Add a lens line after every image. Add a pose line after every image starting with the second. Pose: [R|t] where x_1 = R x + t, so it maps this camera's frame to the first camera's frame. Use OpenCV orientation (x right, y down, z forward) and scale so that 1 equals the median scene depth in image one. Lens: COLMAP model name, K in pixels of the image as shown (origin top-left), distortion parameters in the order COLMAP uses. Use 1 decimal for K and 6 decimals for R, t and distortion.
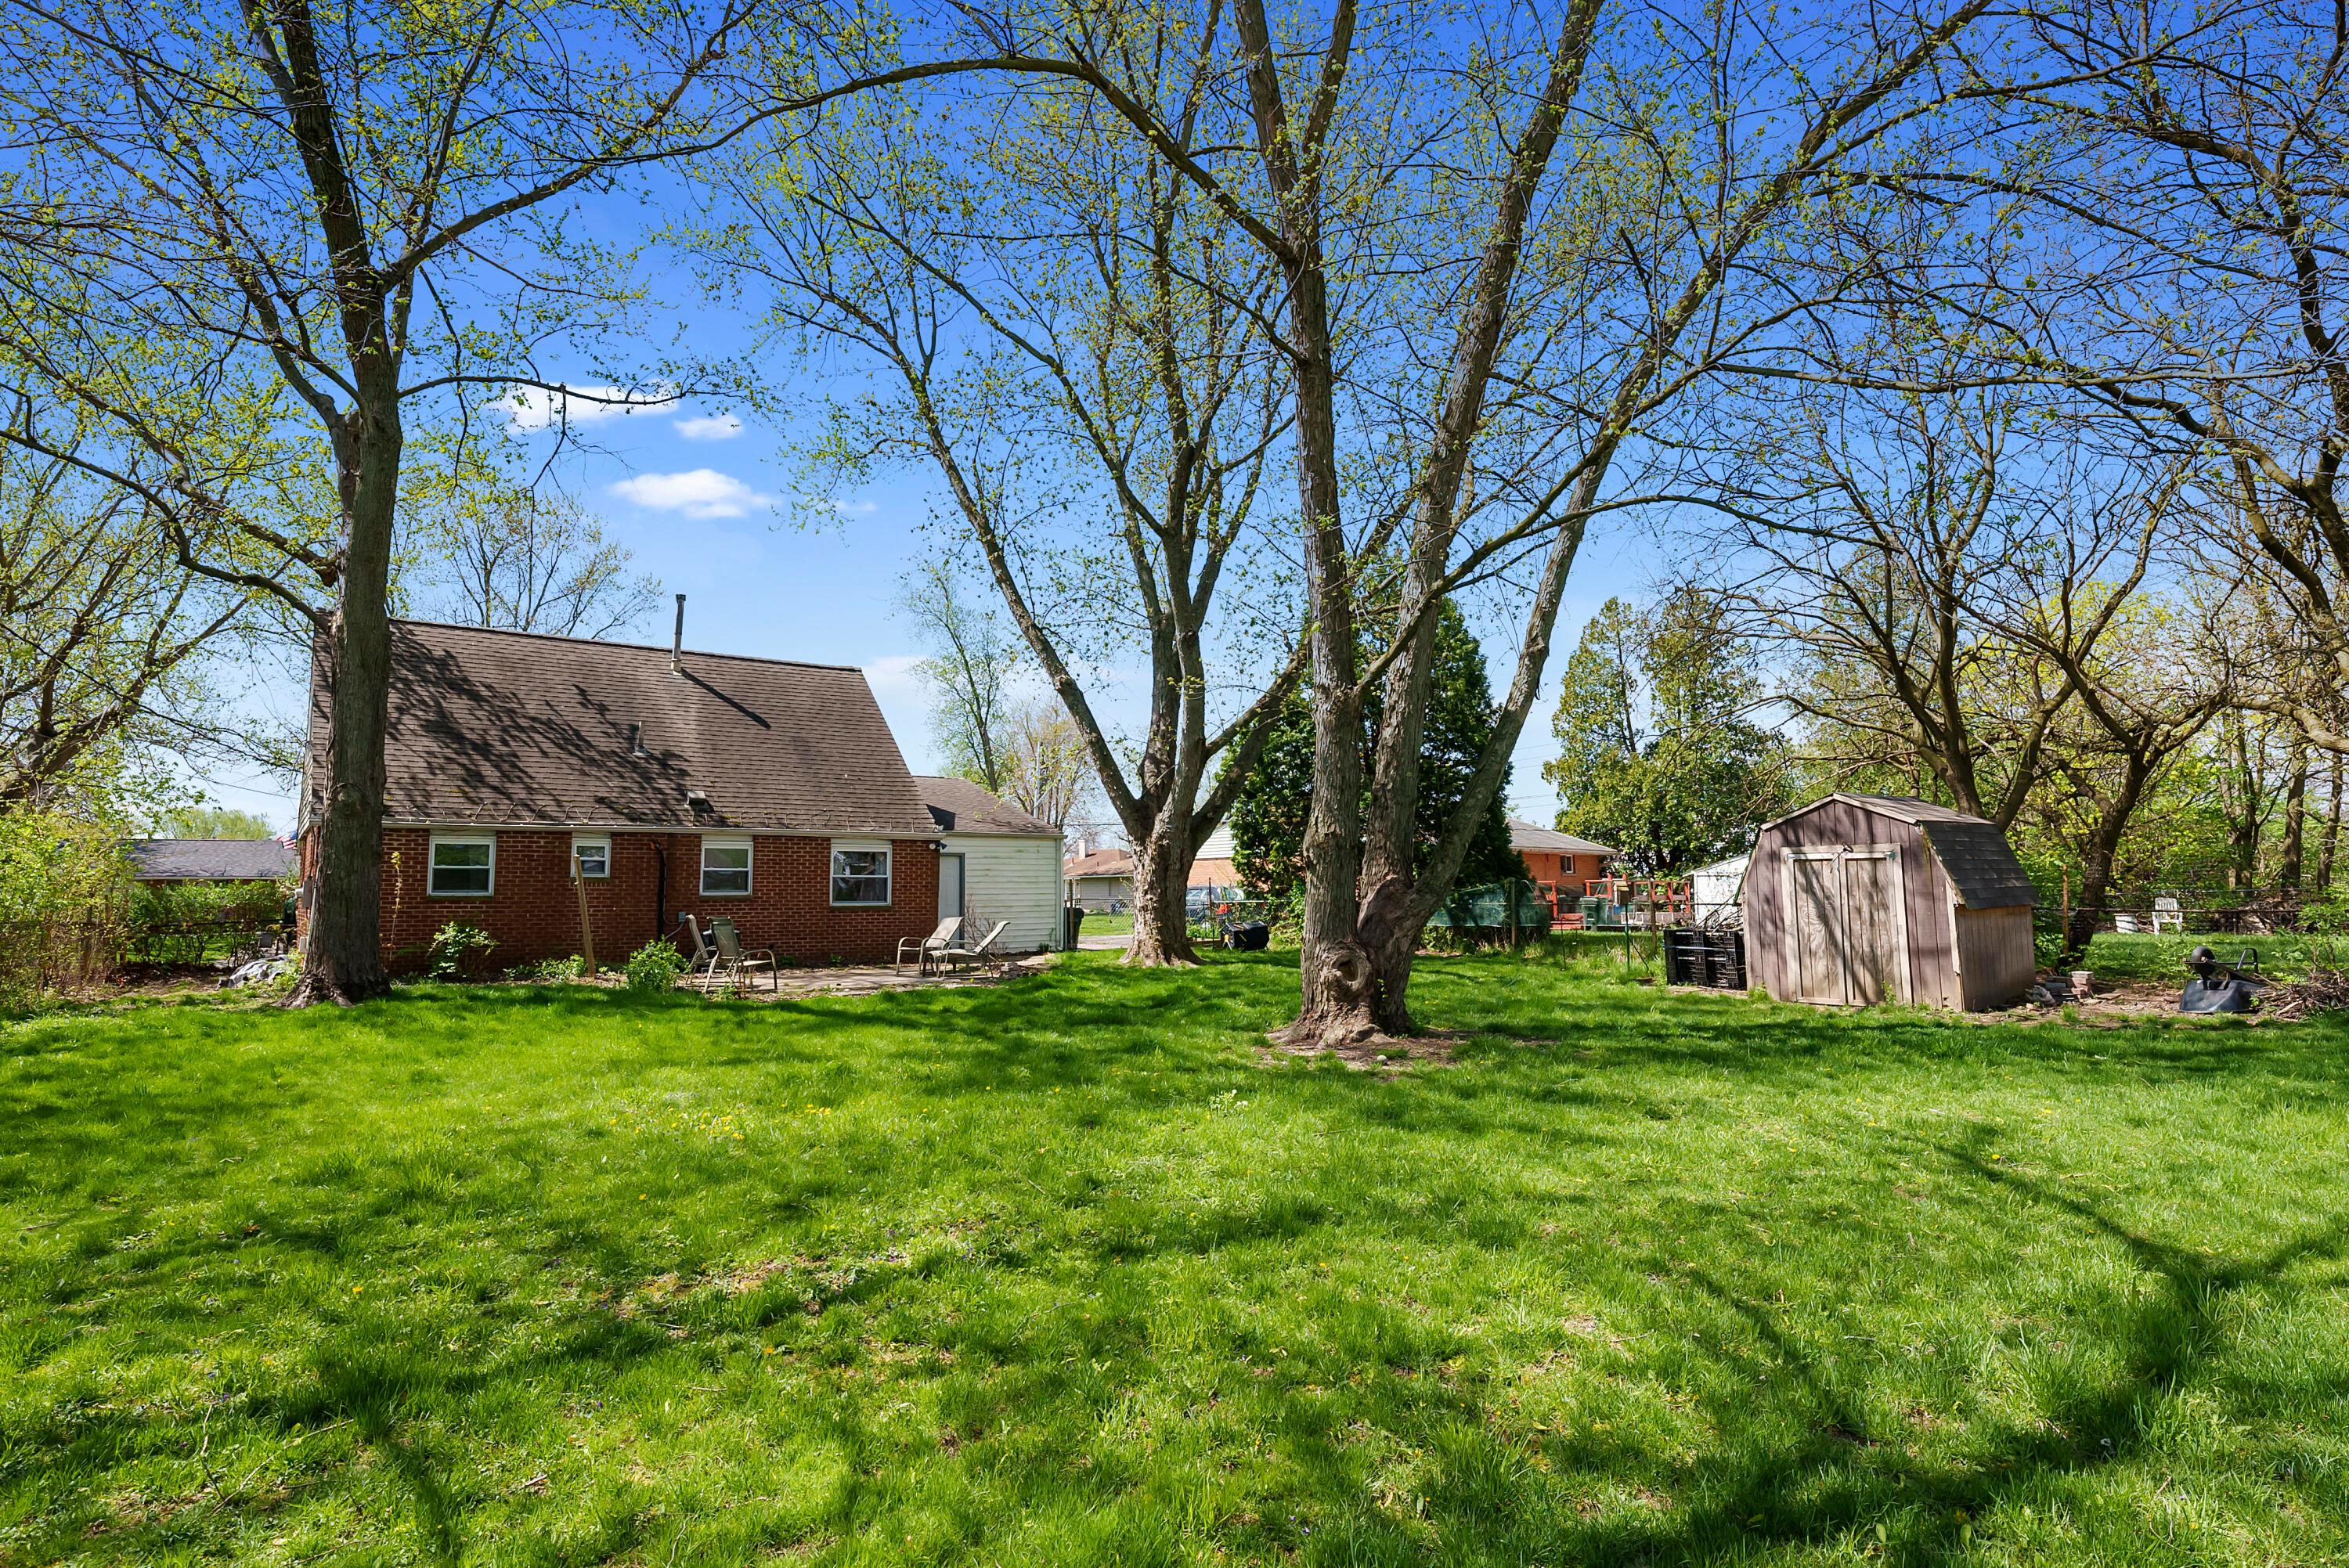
lens RADIAL K [[1259.4, 0, 1174.5], [0, 1259.4, 784.0], [0, 0, 1]] dist [0.000518, 0.000005]
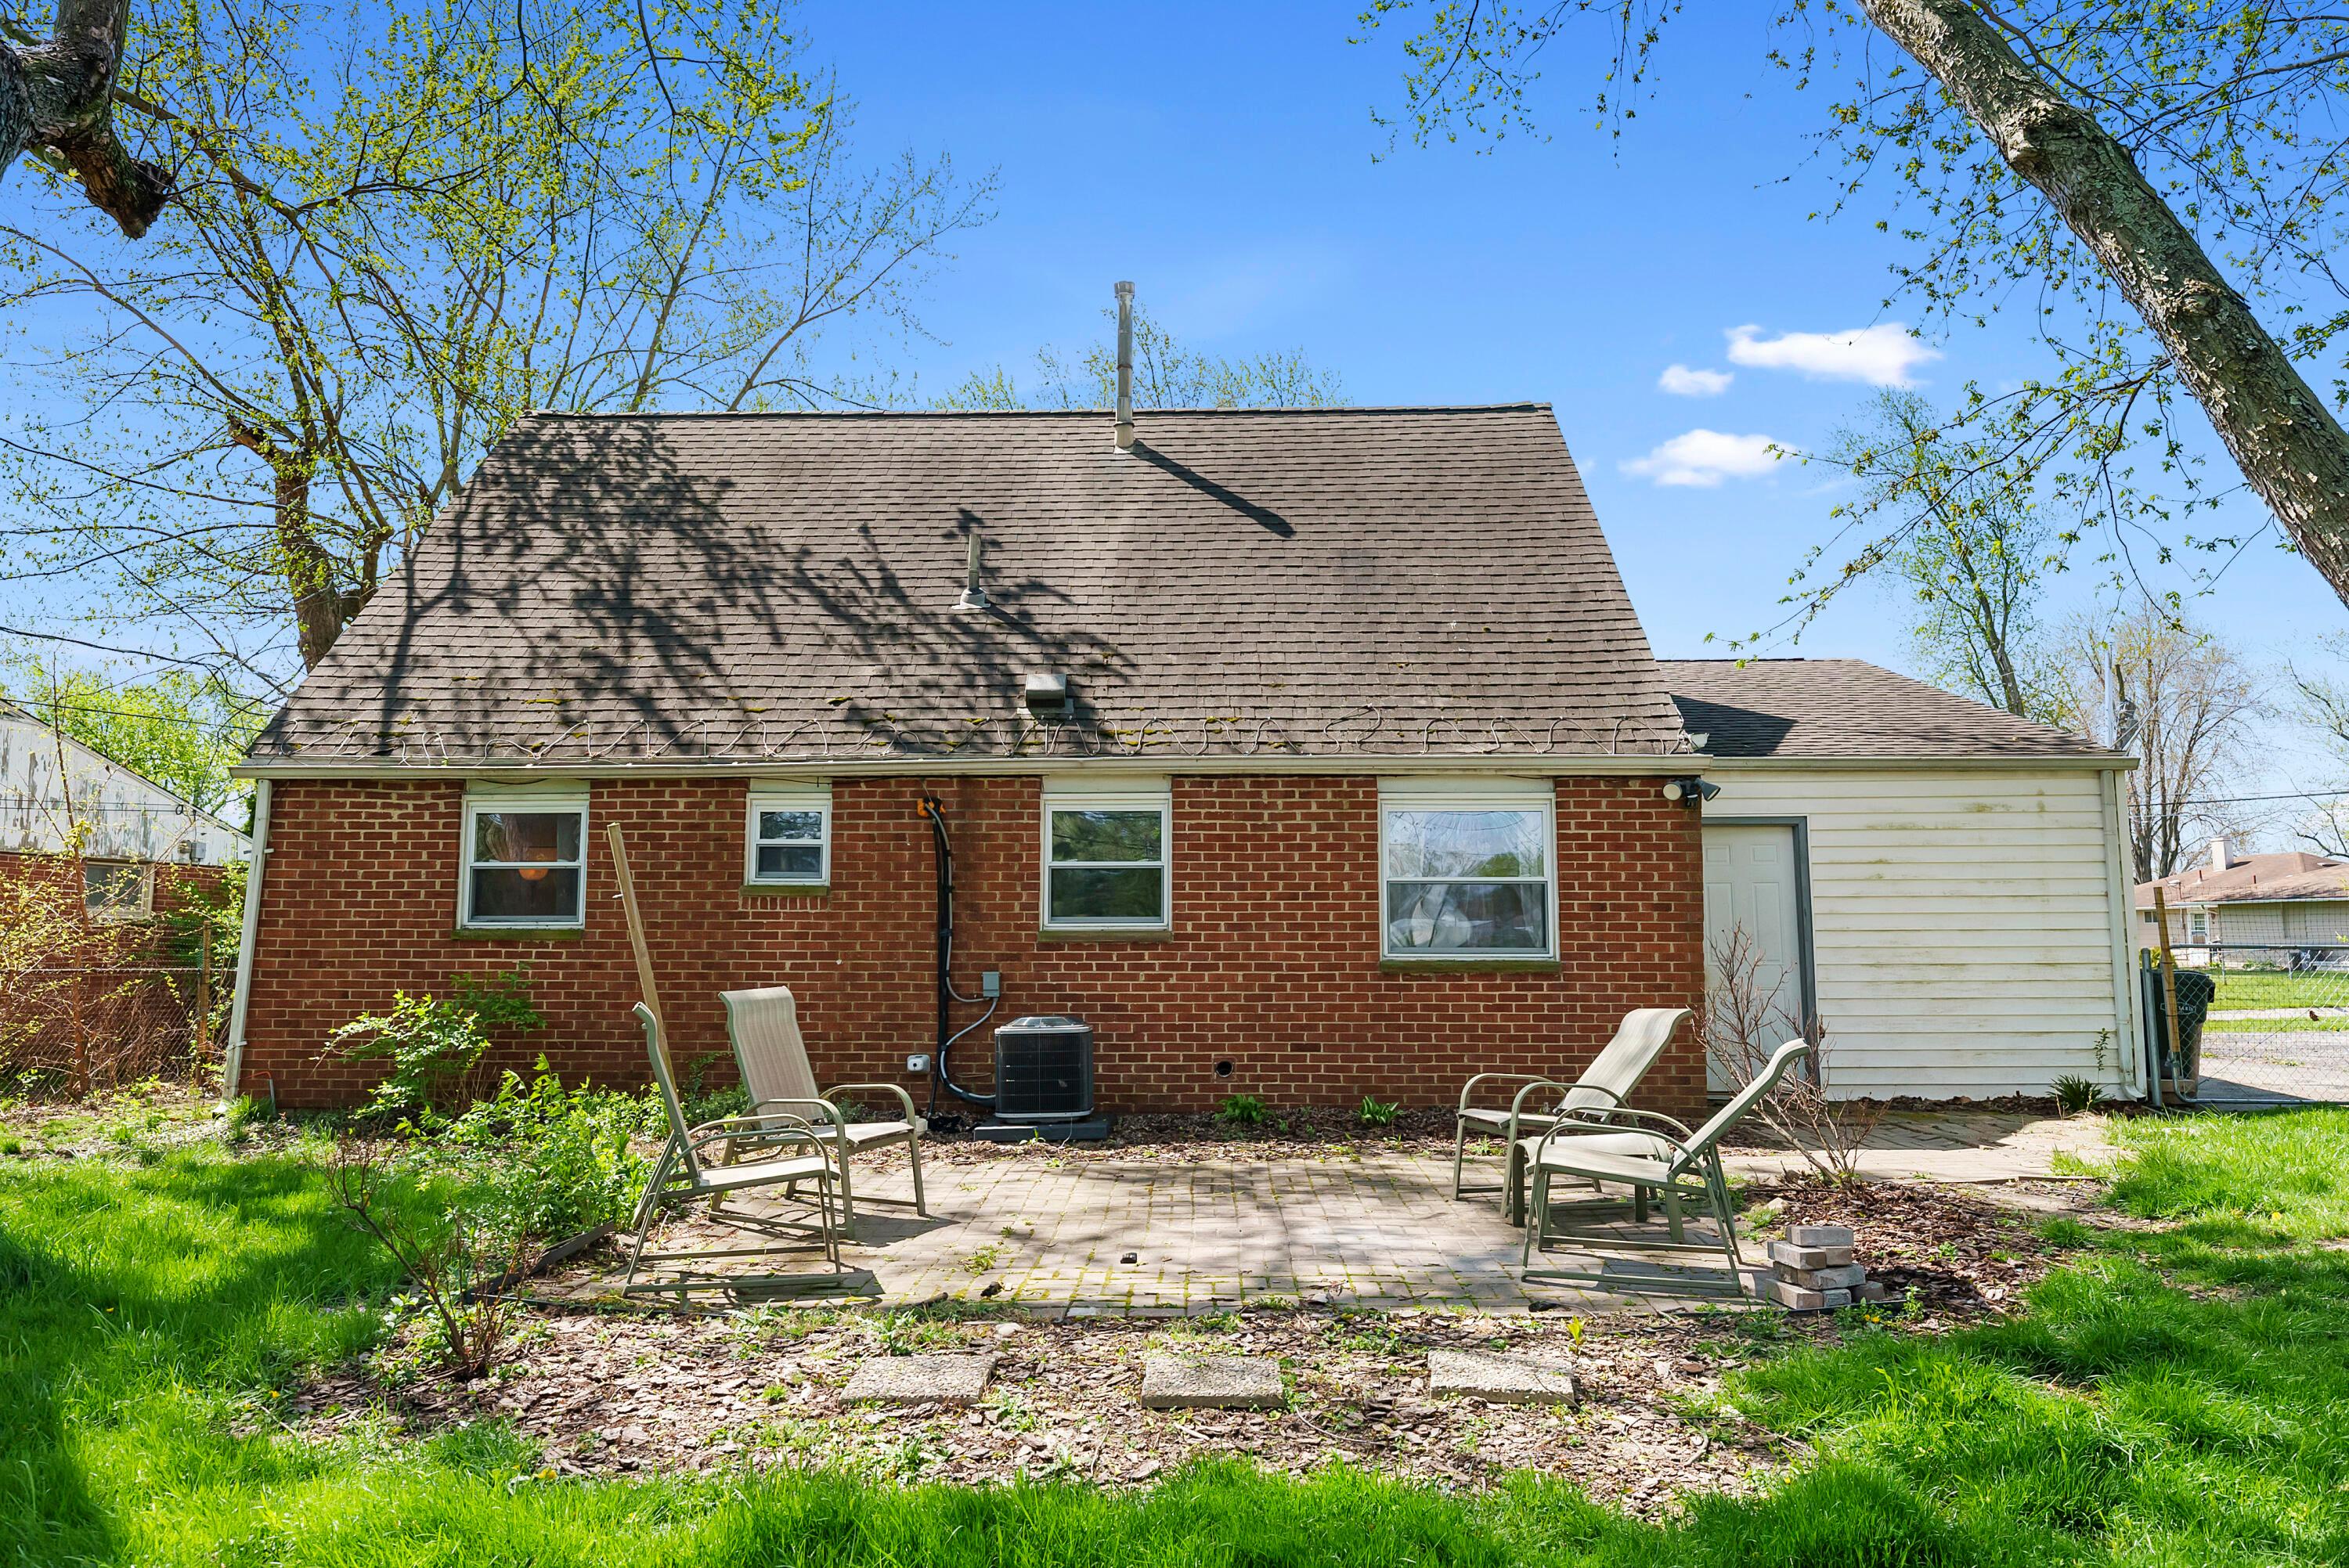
lens RADIAL K [[1557.8, 0, 1174.5], [0, 1557.8, 784.0], [0, 0, 1]] dist [0.025469, 0.000690]
pose [[0.789905, -0.052916, -0.610941, -0.036252], [0.049433, 0.998522, -0.022573, 0.050779], [0.611233, -0.012370, 0.791354, 0.577667]]
